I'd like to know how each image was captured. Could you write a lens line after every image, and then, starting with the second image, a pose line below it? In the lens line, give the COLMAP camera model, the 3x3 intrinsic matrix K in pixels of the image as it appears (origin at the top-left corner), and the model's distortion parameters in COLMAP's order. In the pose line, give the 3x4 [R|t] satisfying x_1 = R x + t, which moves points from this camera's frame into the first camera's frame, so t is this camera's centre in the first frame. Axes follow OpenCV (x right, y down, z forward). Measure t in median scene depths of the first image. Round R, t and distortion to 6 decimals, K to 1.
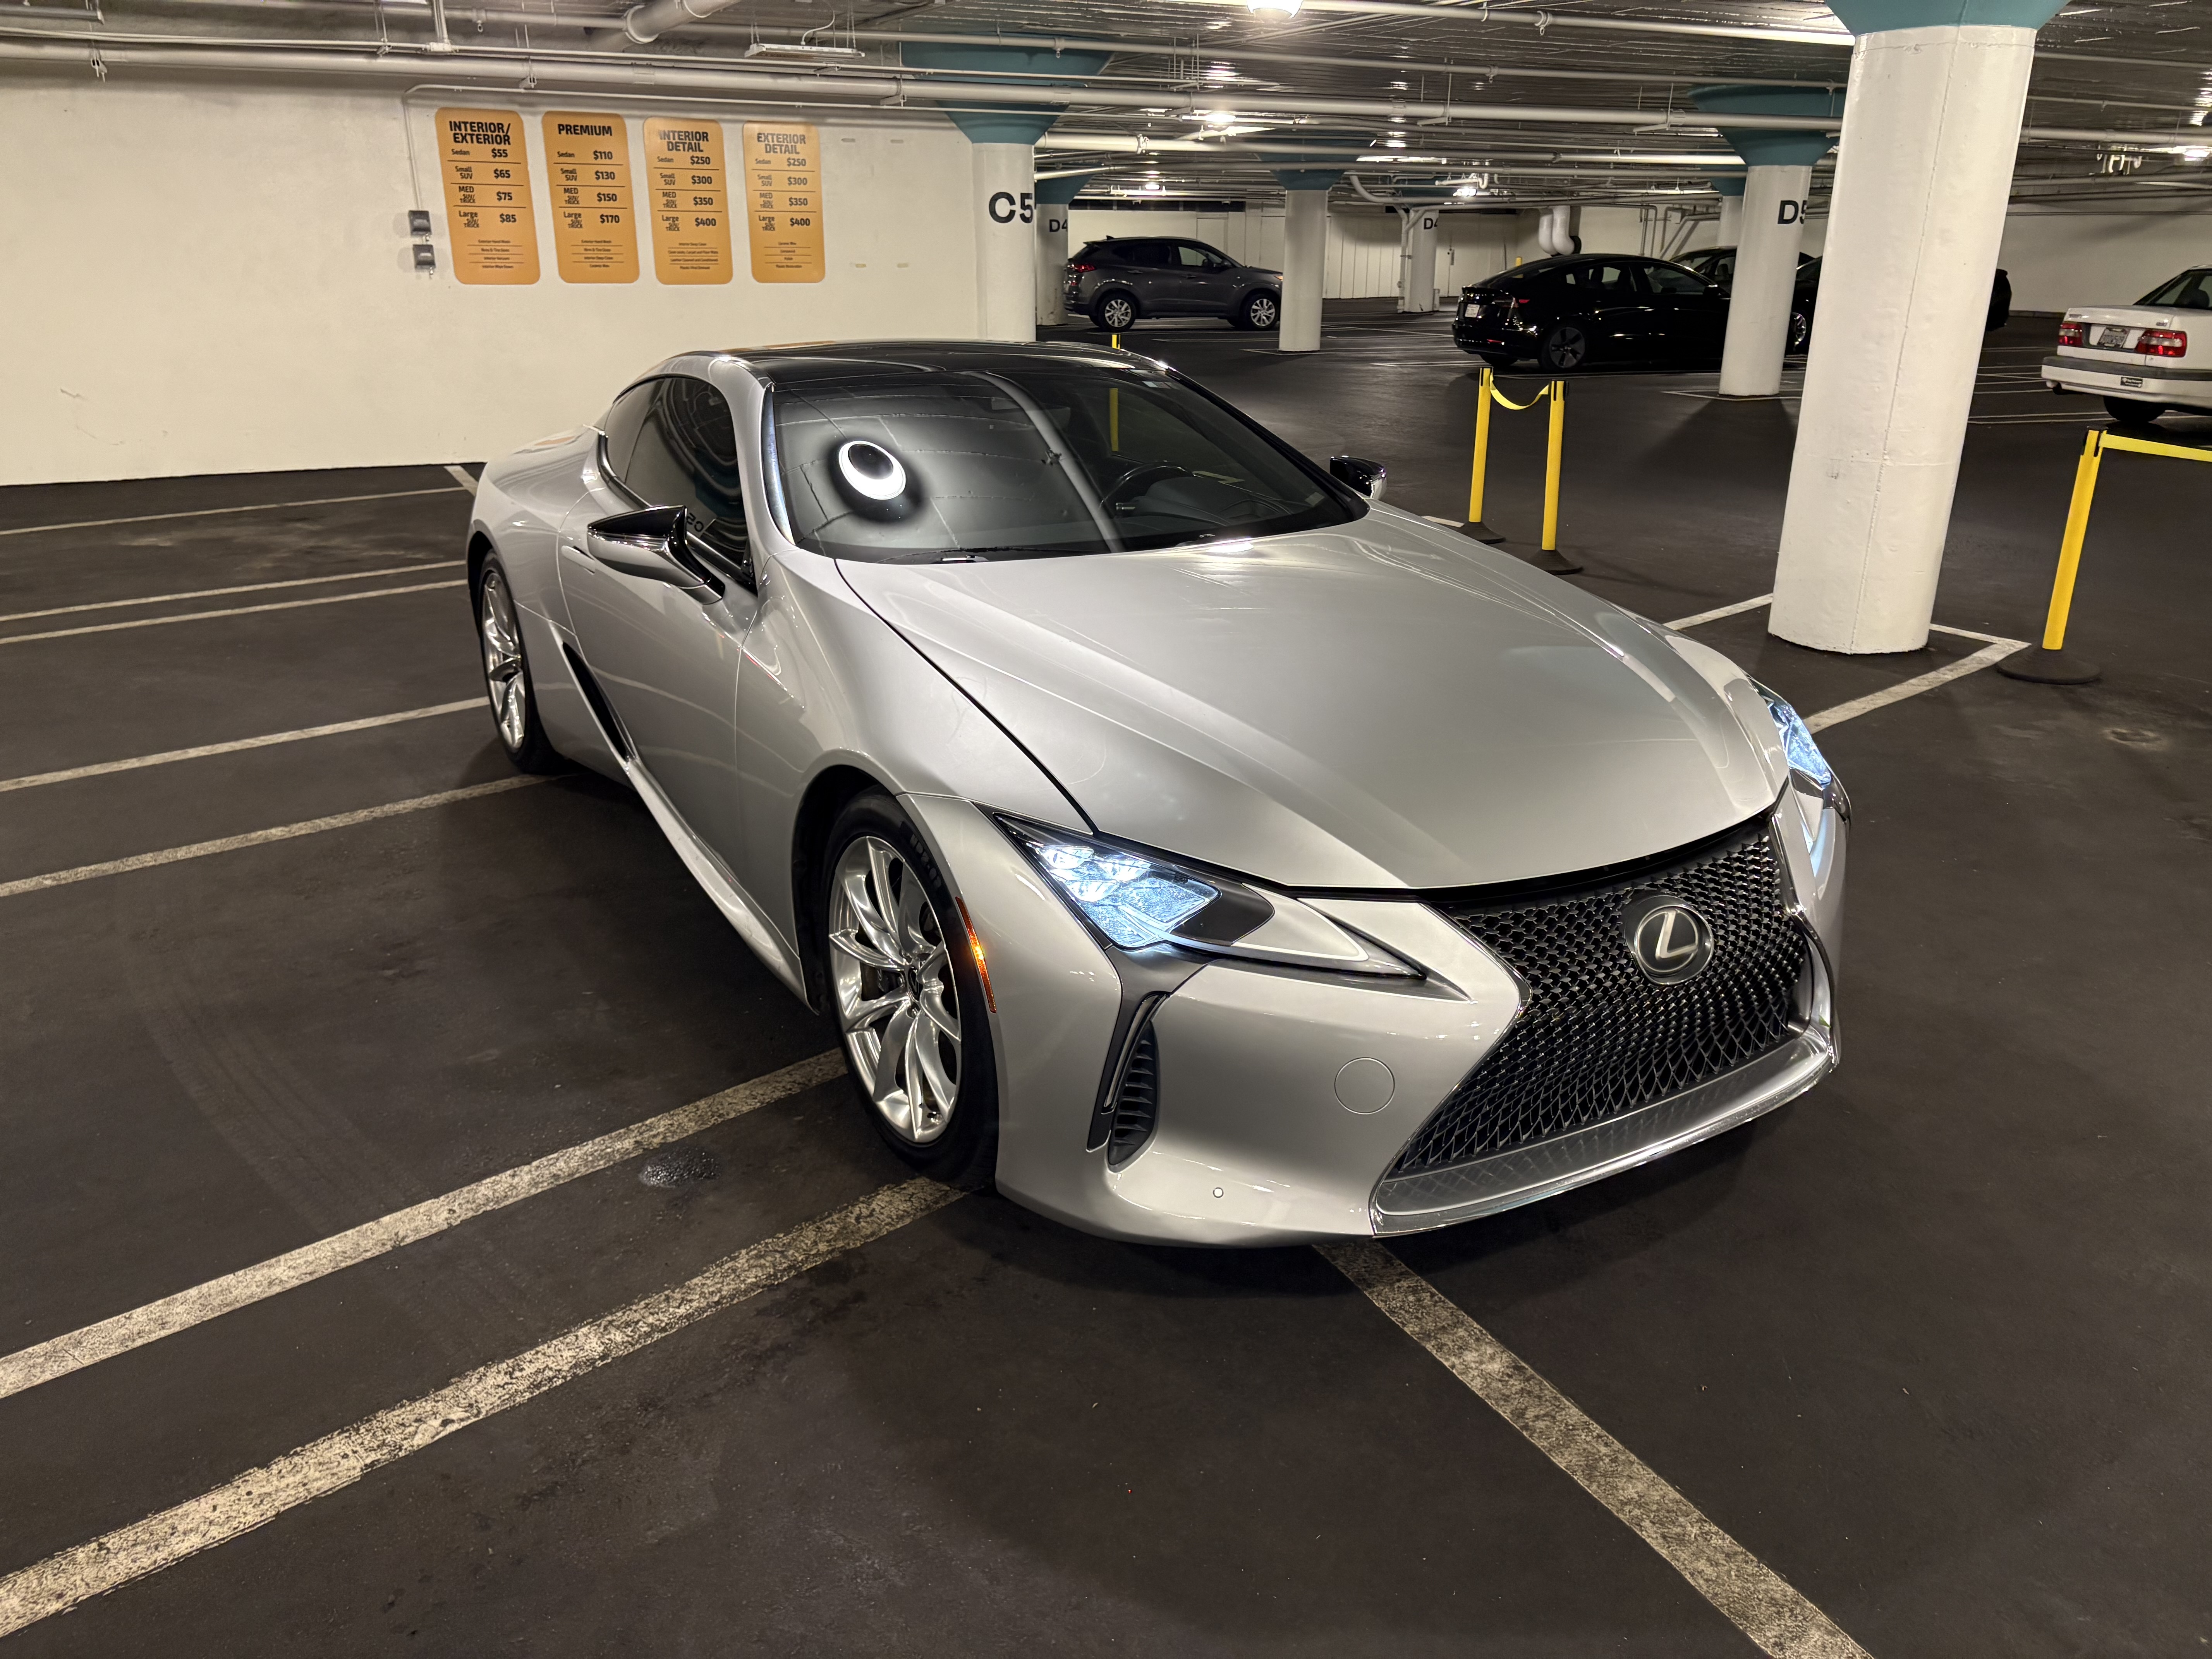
lens RADIAL K [[1679.7, 0, 1117.4], [0, 1679.7, 828.8], [0, 0, 1]] dist [0.038818, -0.037969]
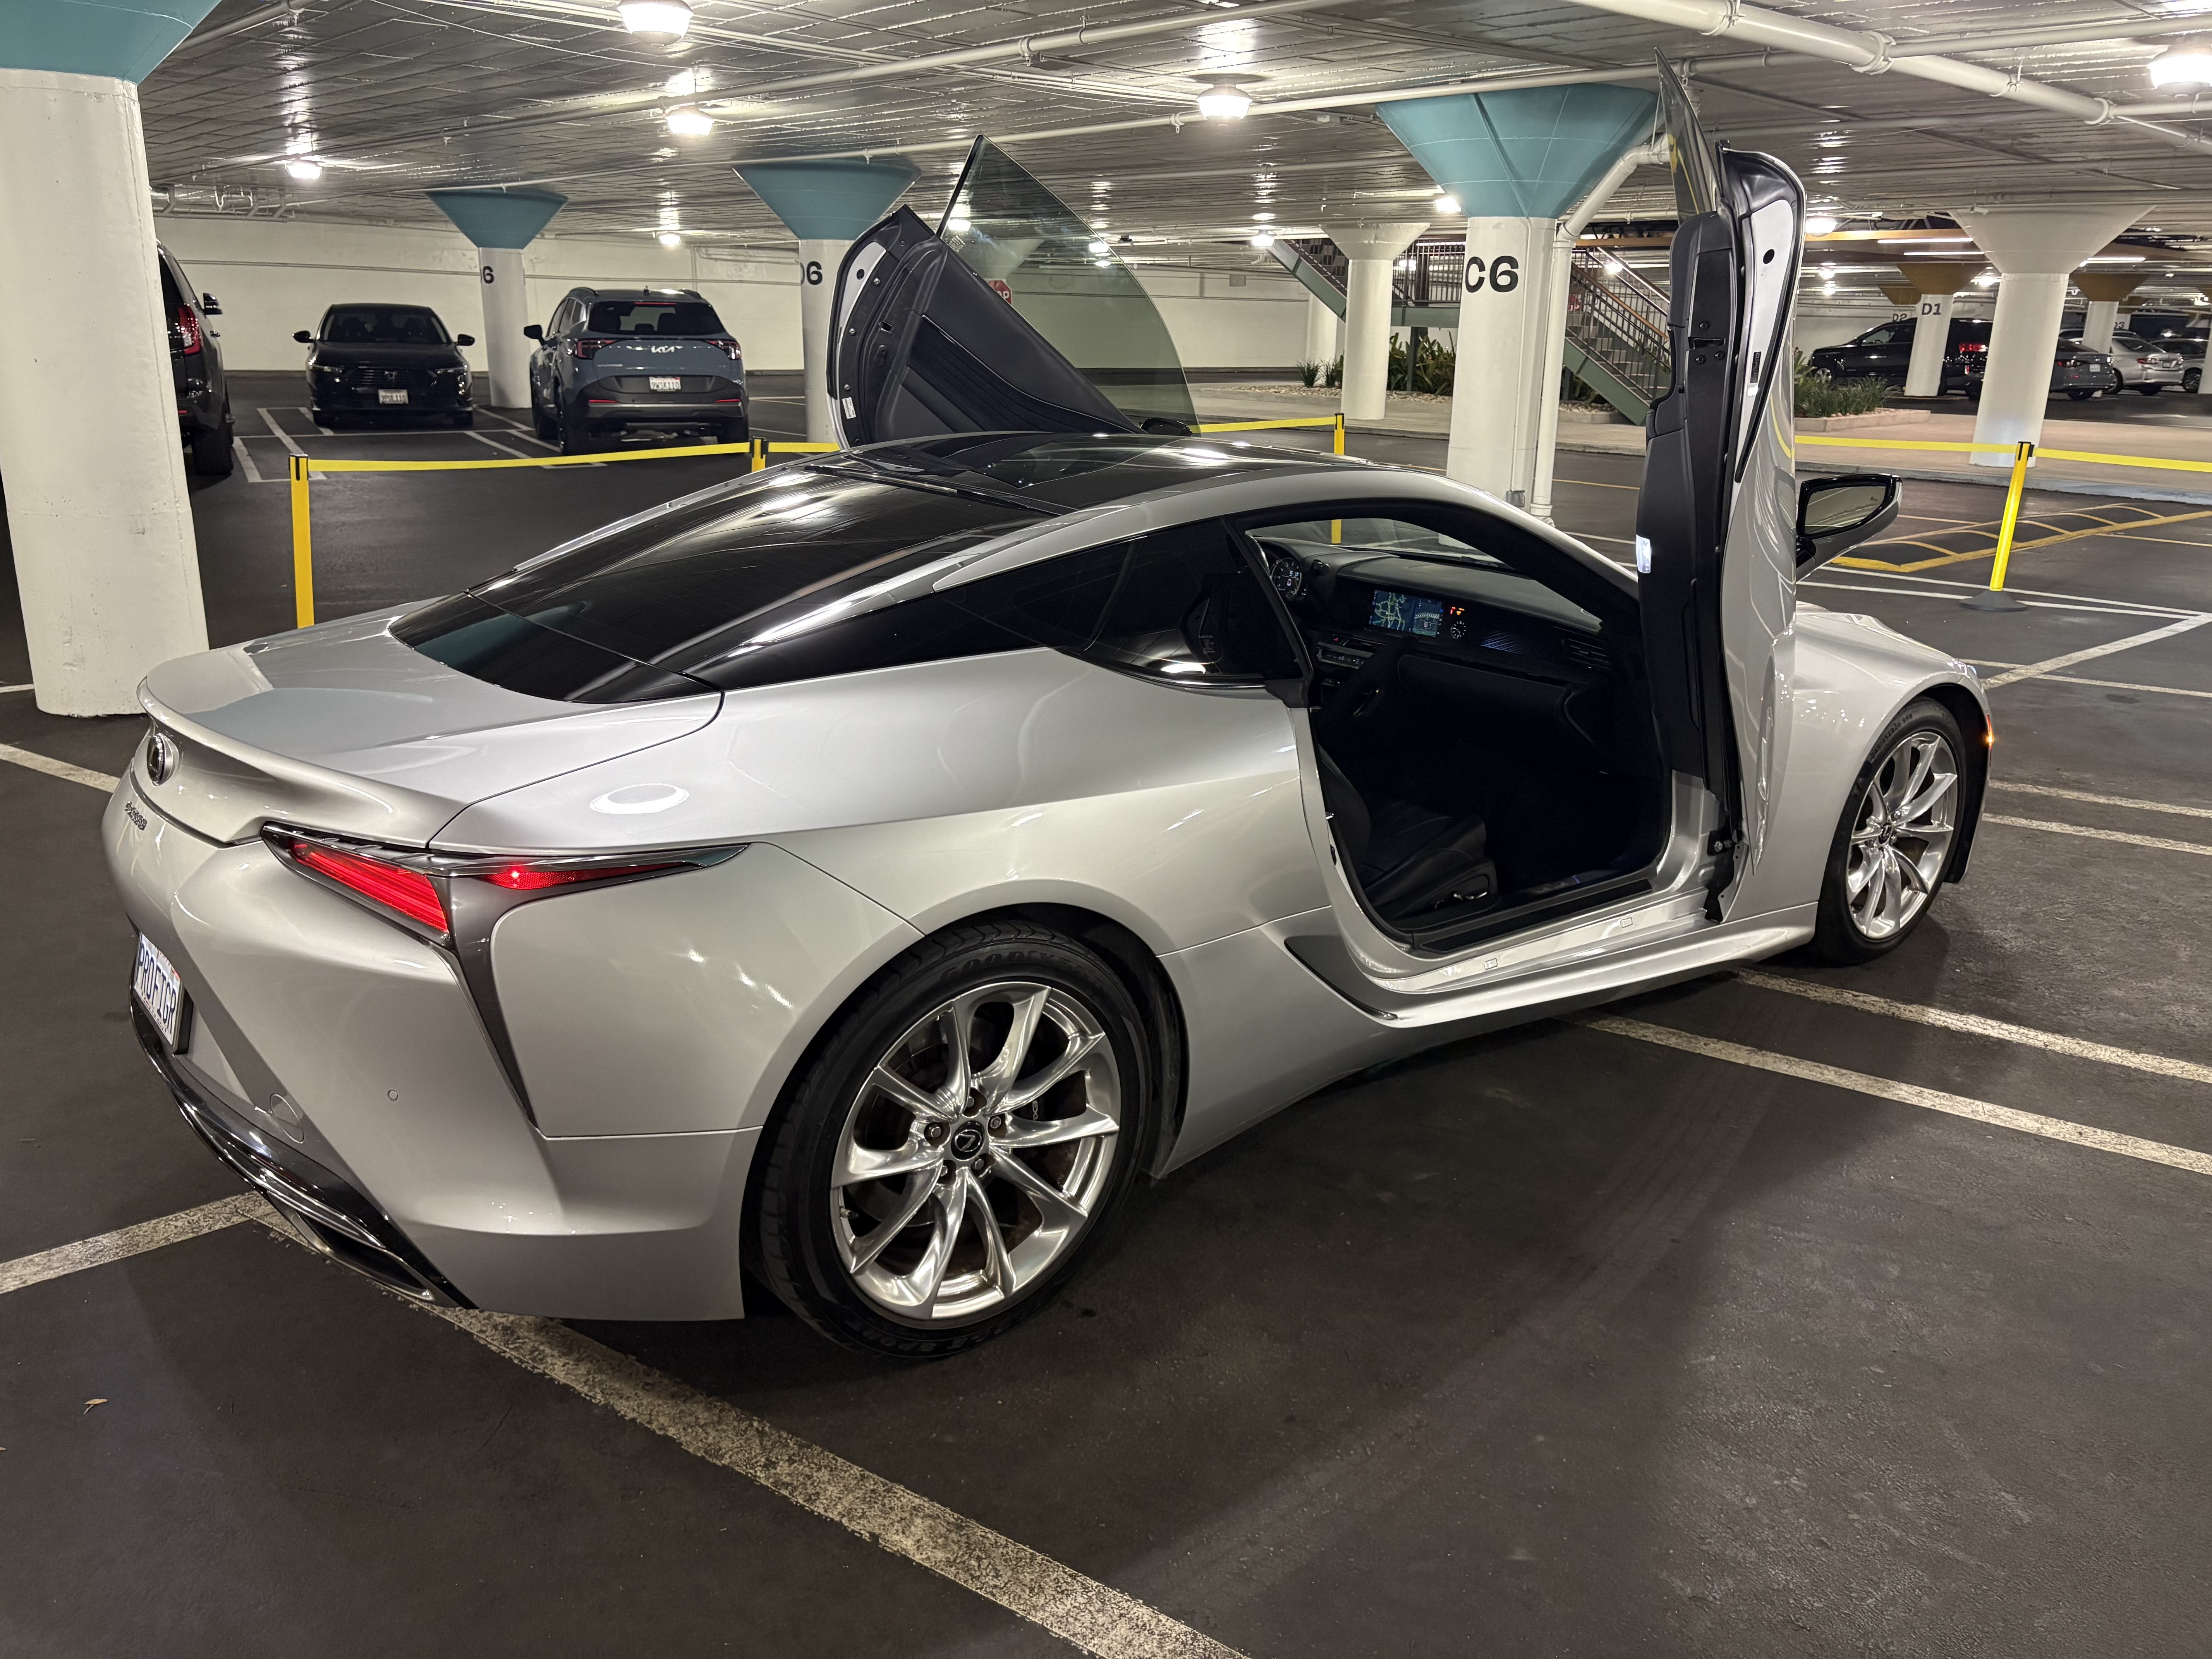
lens RADIAL K [[1679.7, 0, 1104.6], [0, 1679.7, 829.9], [0, 0, 1]] dist [0.038818, -0.037969]
pose [[-0.233135, -0.291320, 0.927783, -0.355039], [0.298675, 0.886507, 0.353411, -0.130035], [-0.925441, 0.359498, -0.119666, 0.370498]]
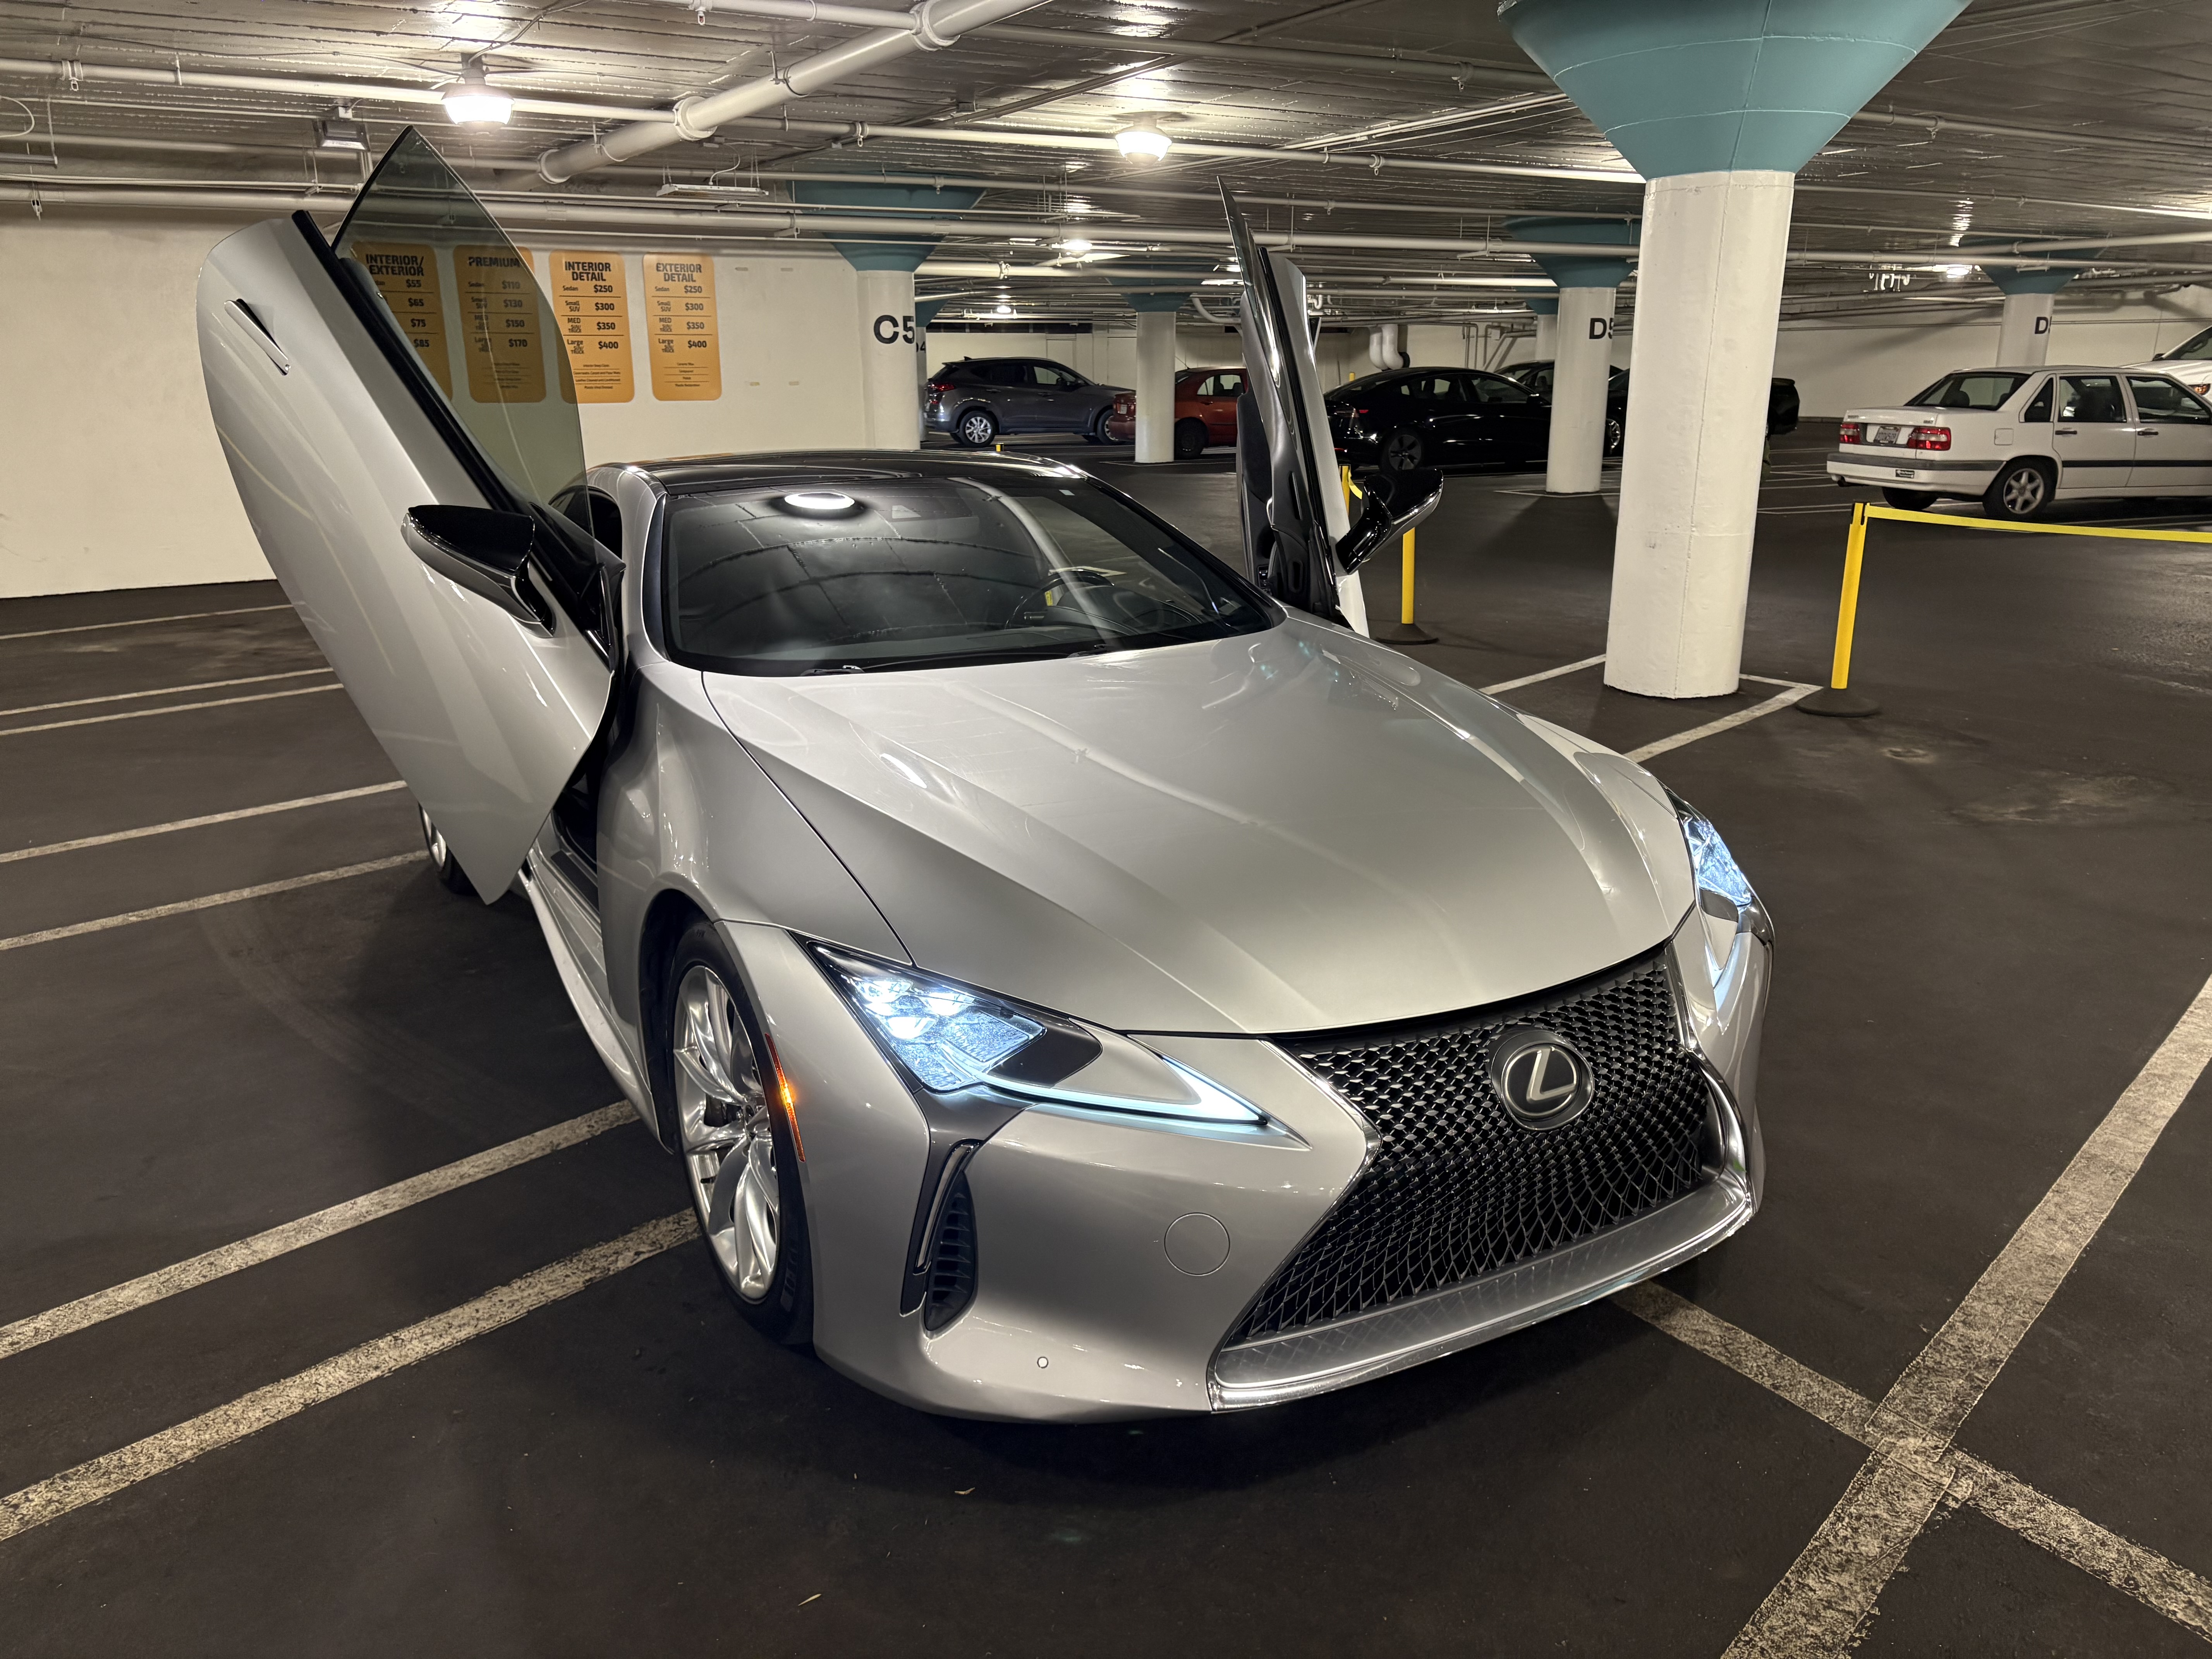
lens RADIAL K [[1679.7, 0, 1108.2], [0, 1679.7, 827.5], [0, 0, 1]] dist [0.038818, -0.037969]
pose [[0.996287, -0.032946, 0.079536, -0.026393], [0.038100, 0.997211, -0.064175, 0.024722], [-0.077200, 0.066967, 0.994764, -0.063593]]
